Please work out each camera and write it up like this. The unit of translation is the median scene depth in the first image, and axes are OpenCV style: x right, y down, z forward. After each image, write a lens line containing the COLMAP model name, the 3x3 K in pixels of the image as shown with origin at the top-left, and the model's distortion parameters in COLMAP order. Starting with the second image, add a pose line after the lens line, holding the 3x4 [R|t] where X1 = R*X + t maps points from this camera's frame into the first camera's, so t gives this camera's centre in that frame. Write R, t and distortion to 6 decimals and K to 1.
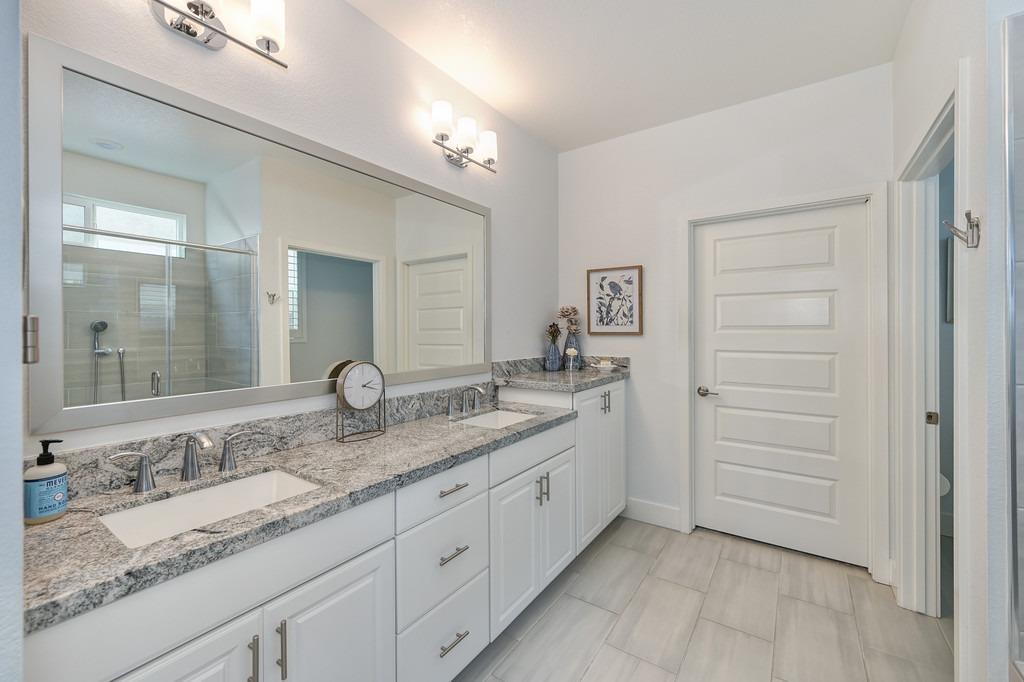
lens RADIAL K [[408.6, 0, 542.7], [0, 408.6, 327.8], [0, 0, 1]] dist [0.001777, -0.000196]
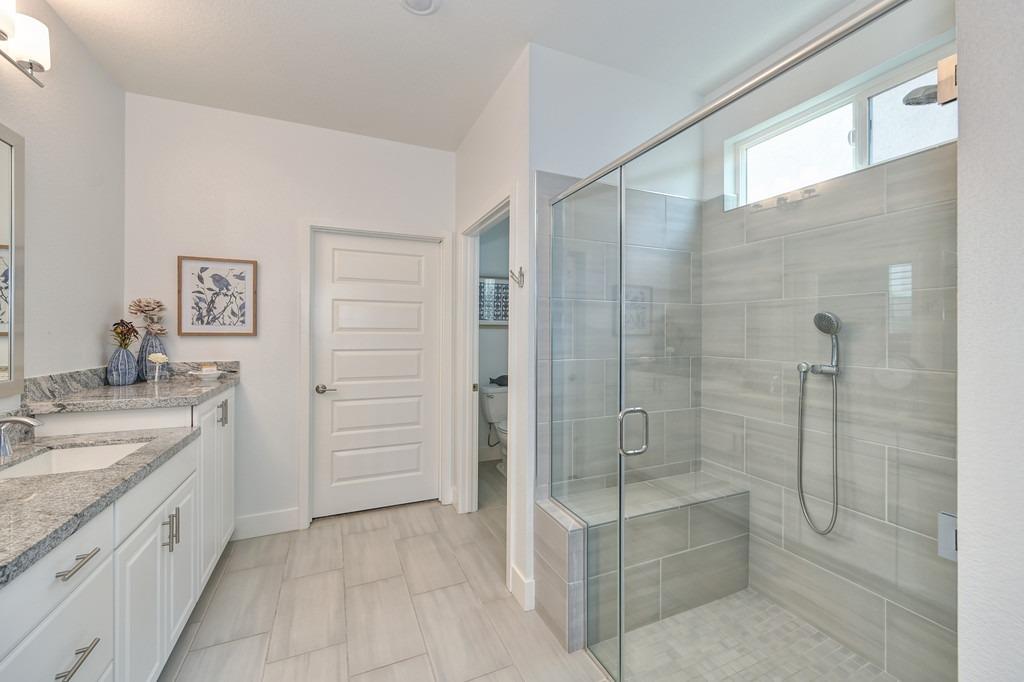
lens RADIAL K [[408.6, 0, 498.7], [0, 408.6, 330.2], [0, 0, 1]] dist [0.001777, -0.000196]
pose [[0.552729, 0.010898, 0.833290, -0.235733], [-0.011228, 0.999921, -0.005629, 0.003479], [-0.833286, -0.006245, 0.552807, 0.029632]]
